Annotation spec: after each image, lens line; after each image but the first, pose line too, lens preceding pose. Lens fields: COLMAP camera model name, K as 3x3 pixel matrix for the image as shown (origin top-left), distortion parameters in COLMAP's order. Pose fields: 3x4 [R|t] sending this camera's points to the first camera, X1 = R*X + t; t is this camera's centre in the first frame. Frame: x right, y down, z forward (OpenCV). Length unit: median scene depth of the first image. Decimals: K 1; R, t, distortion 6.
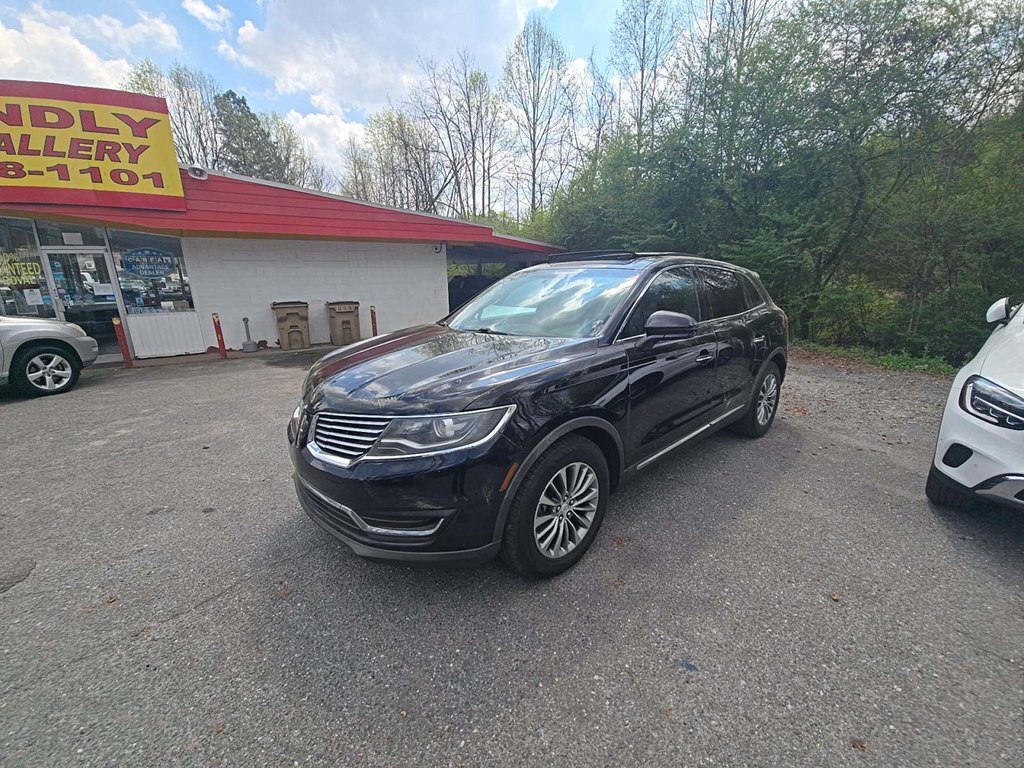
lens RADIAL K [[412.1, 0, 517.8], [0, 412.1, 386.3], [0, 0, 1]] dist [0.009068, -0.009847]
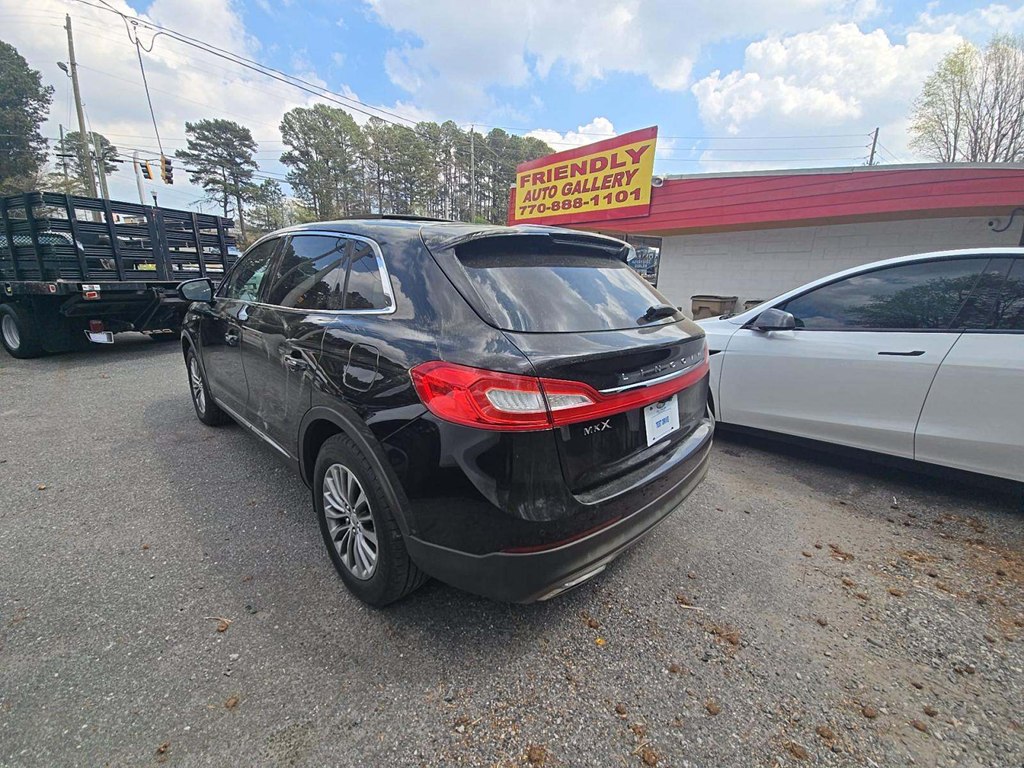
lens RADIAL K [[419.3, 0, 501.9], [0, 419.3, 384.9], [0, 0, 1]] dist [0.003065, -0.005367]
pose [[0.066468, 0.264720, -0.962032, 0.559510], [-0.276521, 0.931286, 0.237155, -0.140444], [0.958707, 0.250258, 0.135101, 0.584000]]
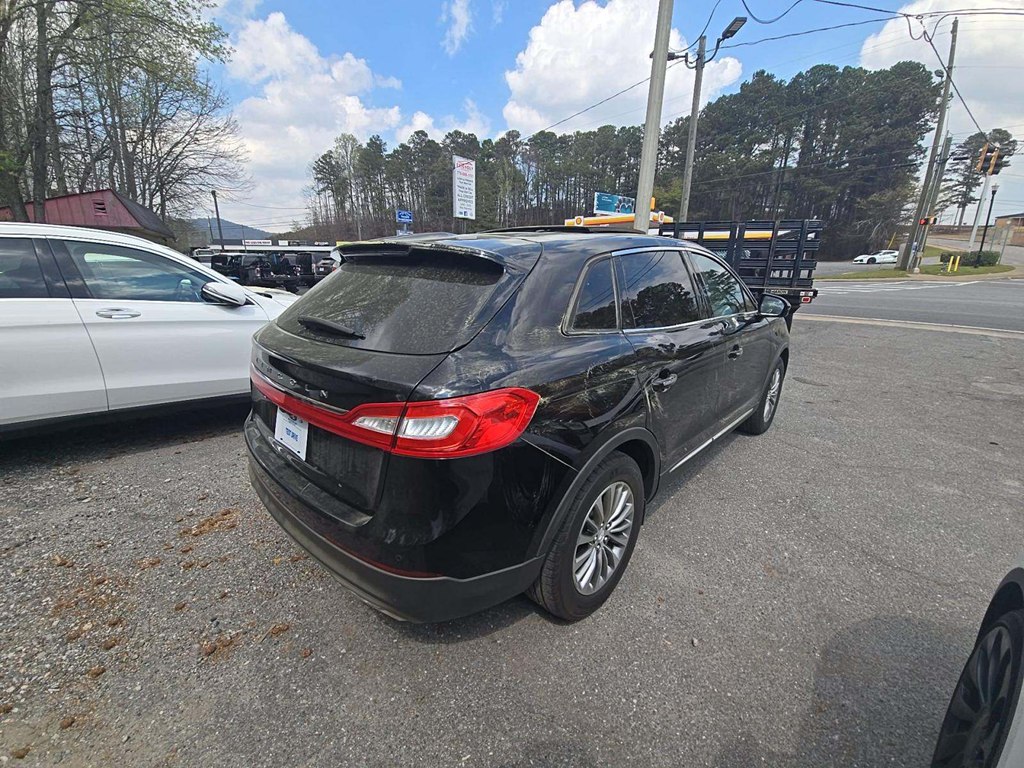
lens RADIAL K [[412.1, 0, 505.6], [0, 412.1, 388.6], [0, 0, 1]] dist [0.009068, -0.009847]
pose [[-0.997051, 0.025870, -0.072255, 0.235449], [-0.015182, 0.856389, 0.516108, -0.229771], [0.075230, 0.515682, -0.853471, 0.902031]]
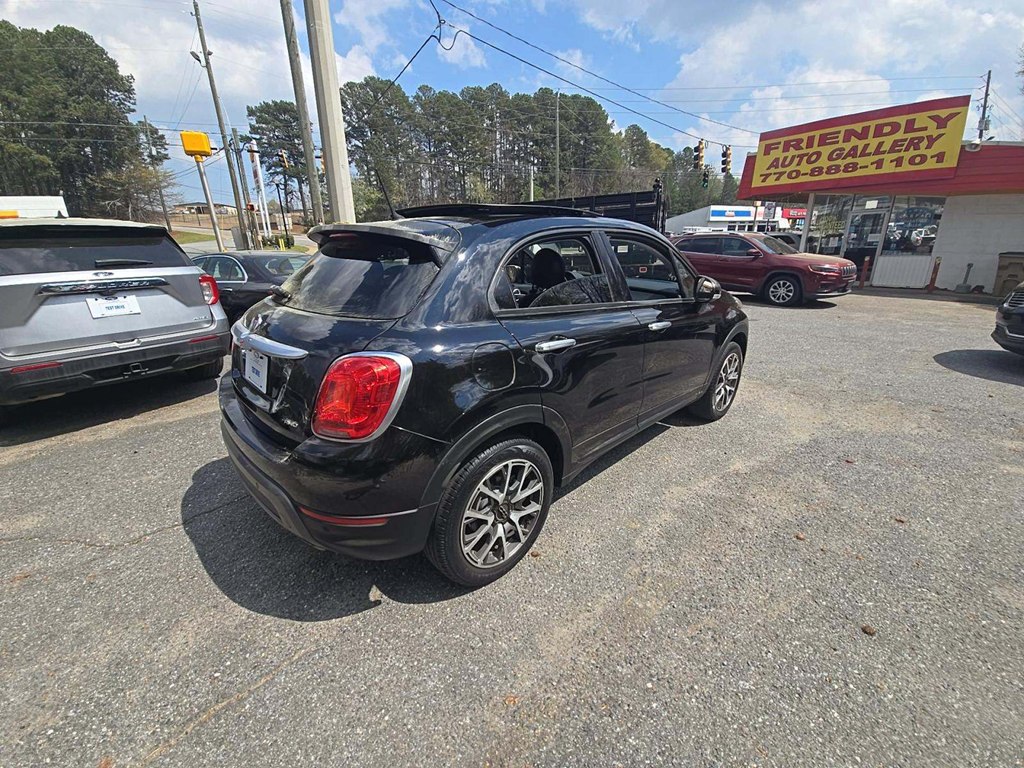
lens RADIAL K [[419.3, 0, 501.1], [0, 419.3, 387.6], [0, 0, 1]] dist [0.003065, -0.005367]
pose [[0.014665, 0.333838, -0.942516, 0.714968], [-0.225958, 0.919340, 0.322113, 0.100523], [0.974027, 0.208245, 0.088916, -0.426938]]
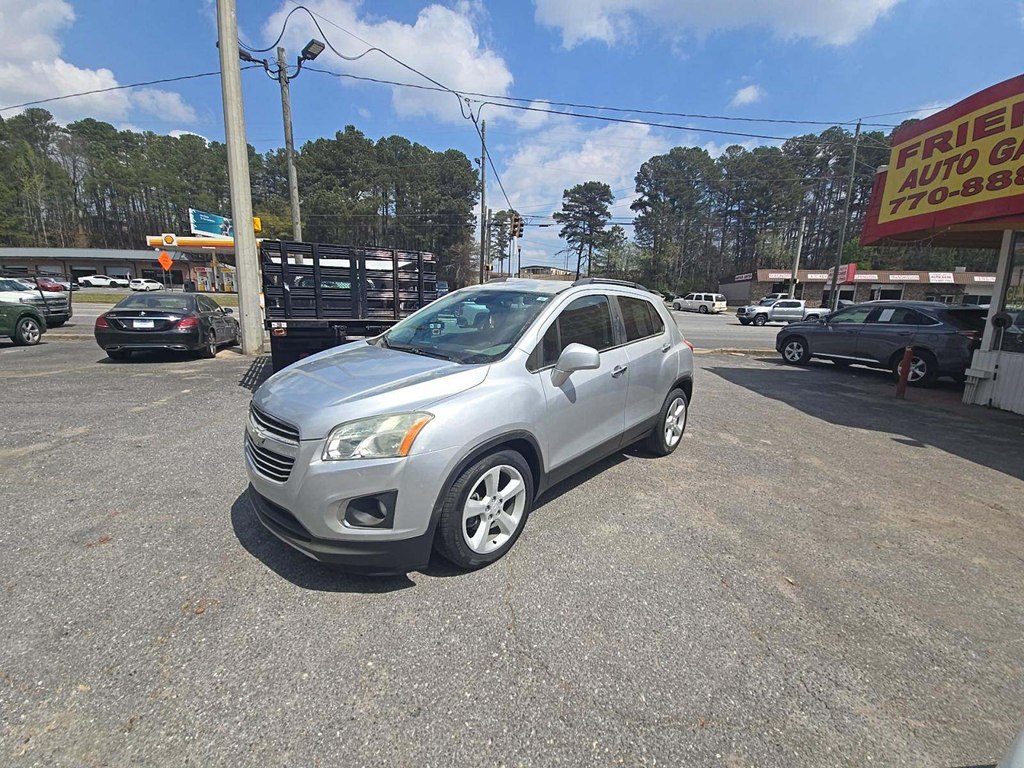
lens RADIAL K [[412.1, 0, 506.2], [0, 412.1, 387.7], [0, 0, 1]] dist [0.009068, -0.009847]
pose [[-0.627228, 0.155326, -0.763190, 0.116662], [-0.208519, 0.910648, 0.356708, -0.181851], [0.750403, 0.382876, -0.538796, 0.726536]]
